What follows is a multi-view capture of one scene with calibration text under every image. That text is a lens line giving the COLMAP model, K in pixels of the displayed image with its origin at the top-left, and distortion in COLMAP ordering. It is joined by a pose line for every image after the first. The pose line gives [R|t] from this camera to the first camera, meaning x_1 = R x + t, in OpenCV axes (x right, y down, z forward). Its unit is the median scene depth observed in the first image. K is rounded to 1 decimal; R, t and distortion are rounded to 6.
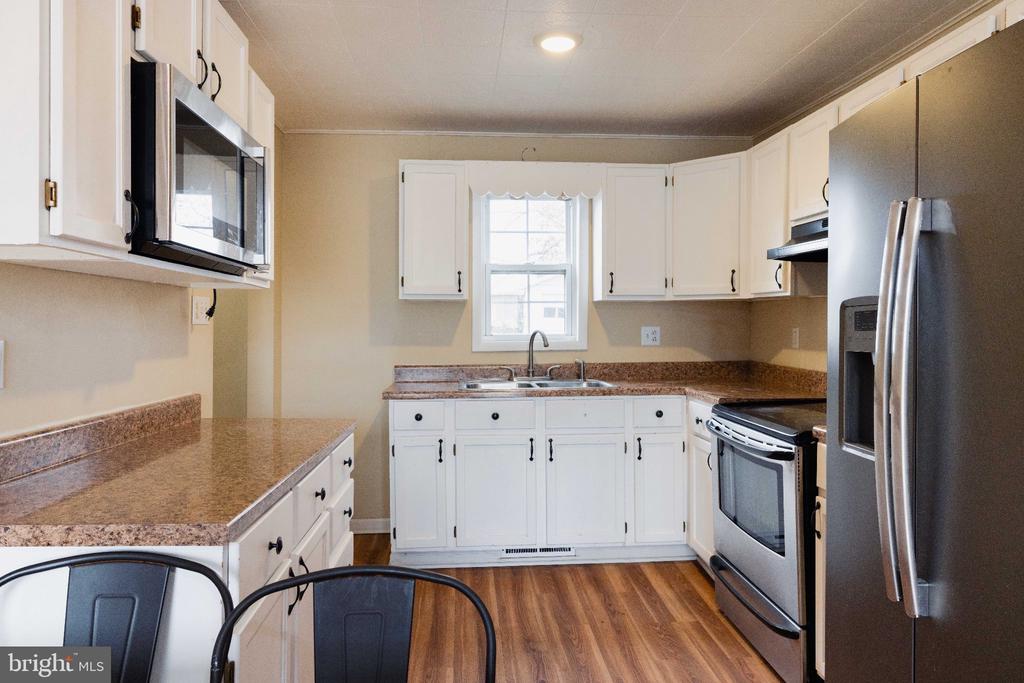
lens RADIAL K [[652.6, 0, 511.0], [0, 652.6, 329.3], [0, 0, 1]] dist [0.001555, 0.000865]
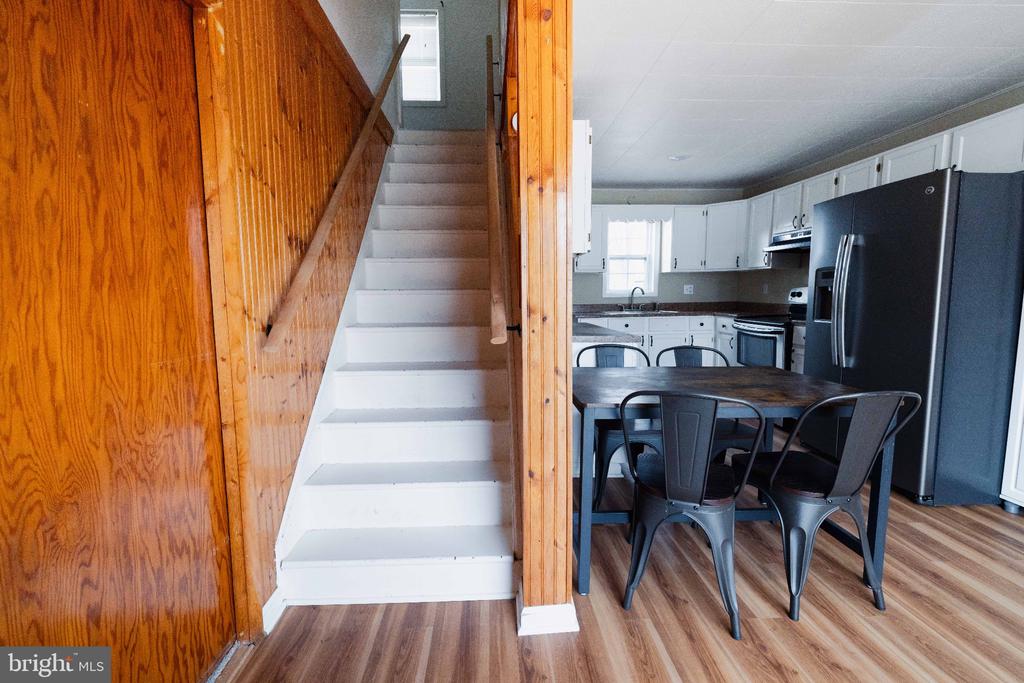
lens RADIAL K [[428.1, 0, 504.8], [0, 428.1, 333.1], [0, 0, 1]] dist [0.009669, -0.000039]
pose [[0.999279, -0.006447, -0.037413, -0.351661], [0.009695, 0.996137, 0.087277, 0.026120], [0.036706, -0.087576, 0.995481, -0.419990]]
